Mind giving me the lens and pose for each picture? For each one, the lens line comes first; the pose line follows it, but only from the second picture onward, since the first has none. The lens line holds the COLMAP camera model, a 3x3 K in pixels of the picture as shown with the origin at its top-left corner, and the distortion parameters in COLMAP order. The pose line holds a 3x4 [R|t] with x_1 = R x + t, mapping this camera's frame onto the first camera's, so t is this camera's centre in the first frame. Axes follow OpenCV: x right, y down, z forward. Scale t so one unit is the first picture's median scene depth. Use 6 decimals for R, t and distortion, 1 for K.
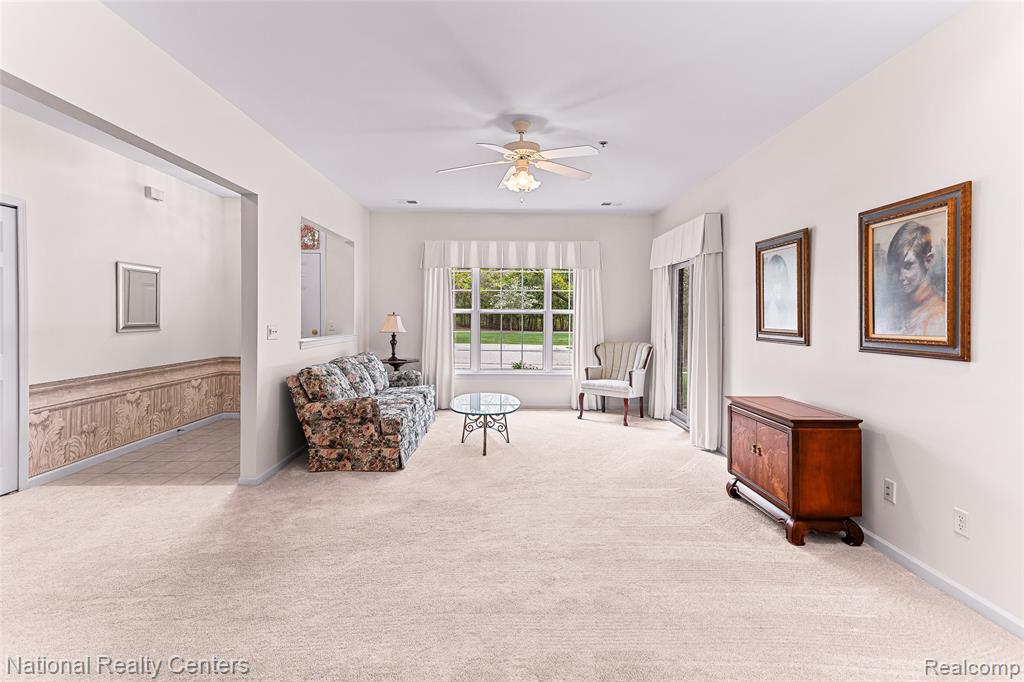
lens RADIAL K [[485.7, 0, 506.4], [0, 485.7, 319.8], [0, 0, 1]] dist [0.021274, 0.008120]
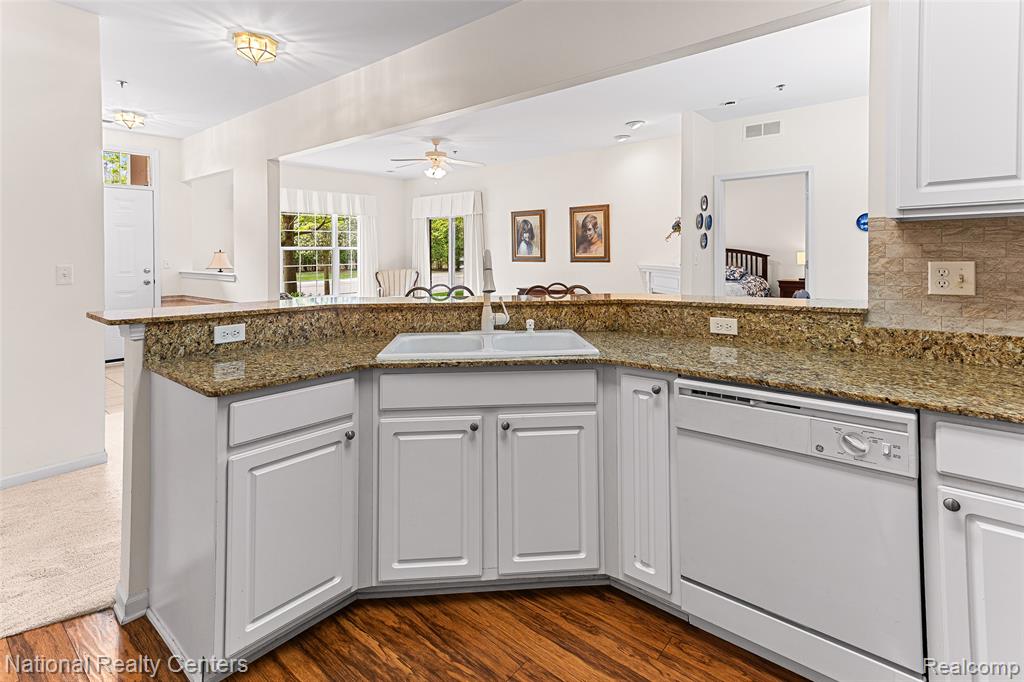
lens RADIAL K [[514.6, 0, 509.9], [0, 514.6, 258.7], [0, 0, 1]] dist [0.013905, 0.011917]
pose [[0.659658, -0.022672, 0.751224, -1.059086], [0.021103, 0.999710, 0.011641, 0.006244], [-0.751270, 0.008174, 0.659945, -0.363837]]
